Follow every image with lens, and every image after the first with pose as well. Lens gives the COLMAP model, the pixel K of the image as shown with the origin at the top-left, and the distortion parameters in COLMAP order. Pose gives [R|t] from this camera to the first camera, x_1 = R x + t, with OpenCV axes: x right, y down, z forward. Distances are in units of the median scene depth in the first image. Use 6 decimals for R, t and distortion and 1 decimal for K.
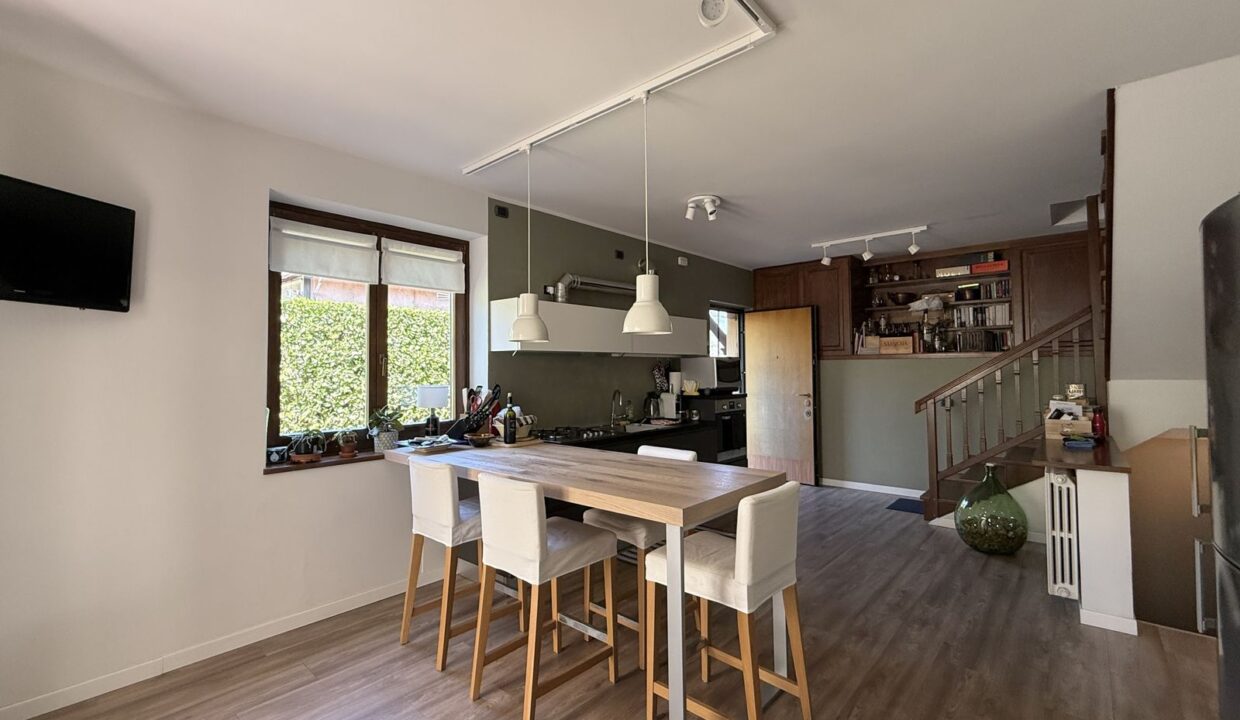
lens RADIAL K [[517.9, 0, 620.0], [0, 517.9, 360.0], [0, 0, 1]] dist [-0.000286, 0.000005]
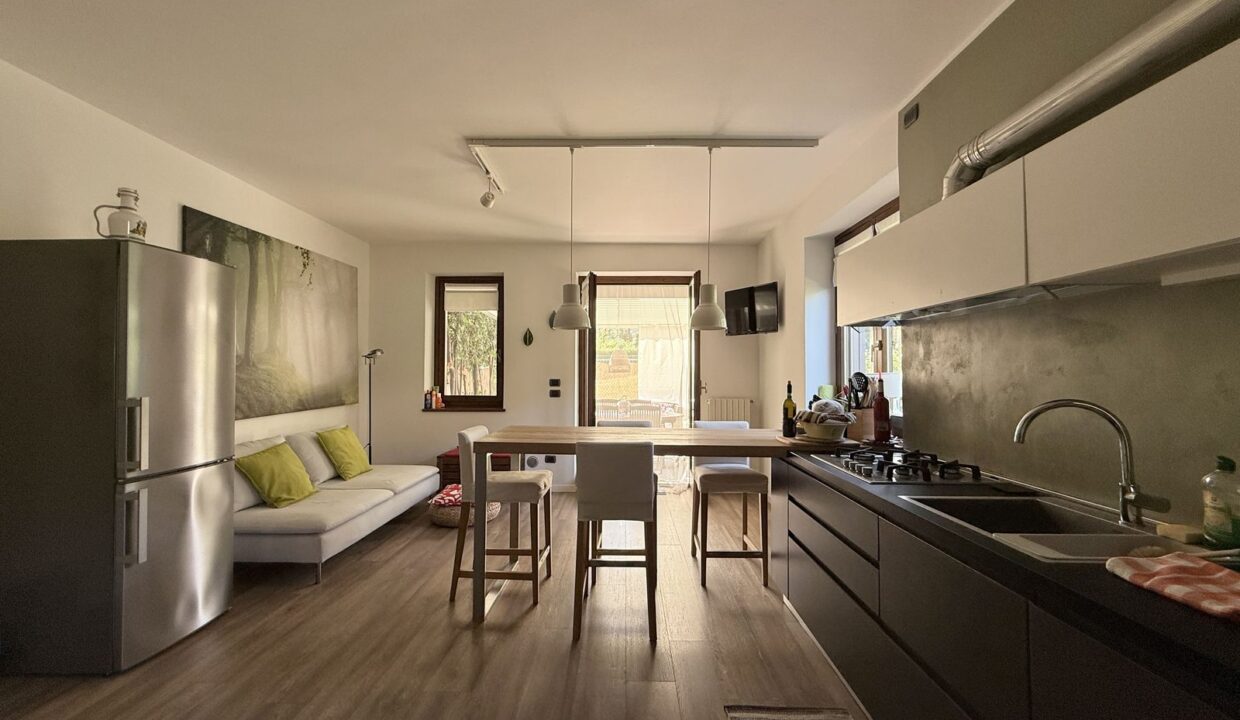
lens RADIAL K [[517.9, 0, 620.0], [0, 517.9, 360.0], [0, 0, 1]] dist [-0.000286, 0.000005]
pose [[-0.758678, -0.013452, -0.651327, 0.538166], [0.010268, 0.999416, -0.032602, 0.049576], [0.651385, -0.031422, -0.758097, 1.355231]]
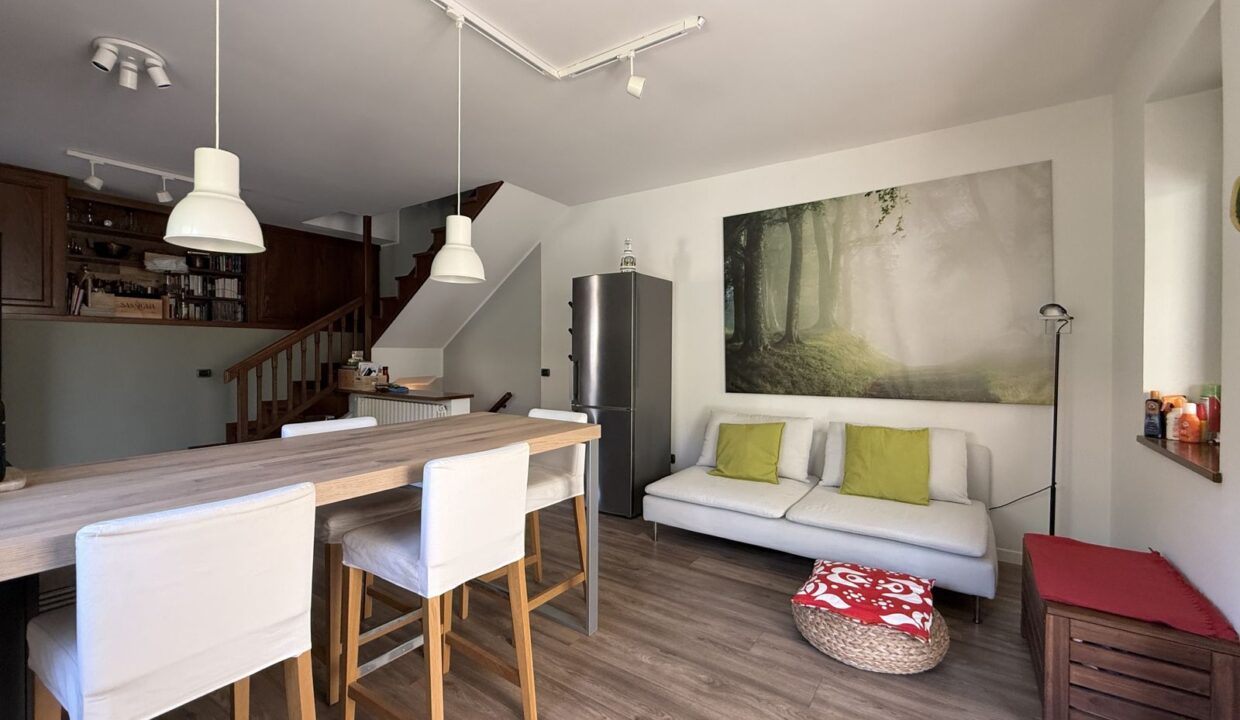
lens RADIAL K [[496.0, 0, 627.3], [0, 496.0, 360.5], [0, 0, 1]] dist [-0.001291, -0.000047]
pose [[-0.120806, -0.012653, 0.992596, -0.553267], [-0.018237, 0.999778, 0.010525, 0.052012], [-0.992509, -0.016830, -0.121010, 0.511286]]
